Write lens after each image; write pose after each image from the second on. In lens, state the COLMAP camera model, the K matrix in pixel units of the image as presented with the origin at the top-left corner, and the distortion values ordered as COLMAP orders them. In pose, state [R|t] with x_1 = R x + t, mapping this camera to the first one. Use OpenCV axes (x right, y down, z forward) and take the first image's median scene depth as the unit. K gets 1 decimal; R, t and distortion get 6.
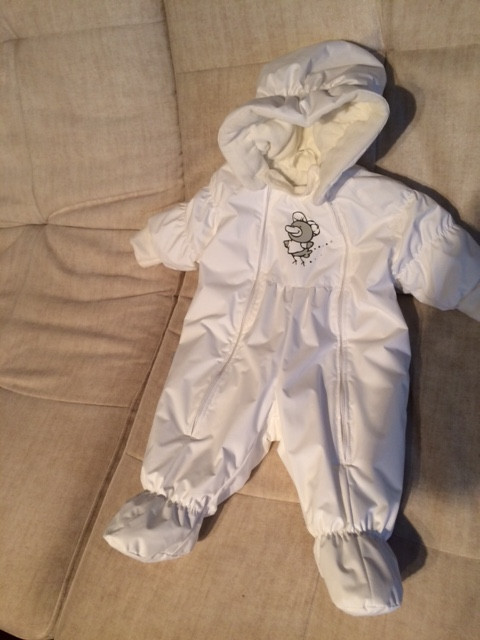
lens RADIAL K [[542.2, 0, 240.0], [0, 542.2, 320.0], [0, 0, 1]] dist [0.075326, -0.106075]
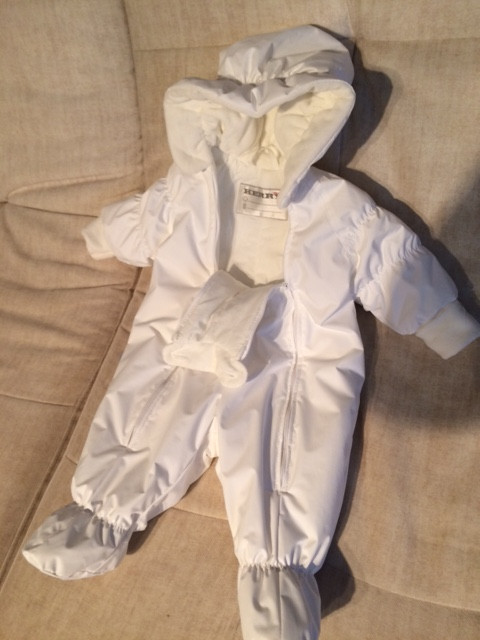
lens RADIAL K [[542.2, 0, 240.0], [0, 542.2, 320.0], [0, 0, 1]] dist [0.075326, -0.106075]
pose [[0.998589, 0.048782, -0.020988, 0.115390], [-0.047115, 0.996168, 0.073686, -0.087284], [0.024502, -0.072594, 0.997061, 0.064138]]
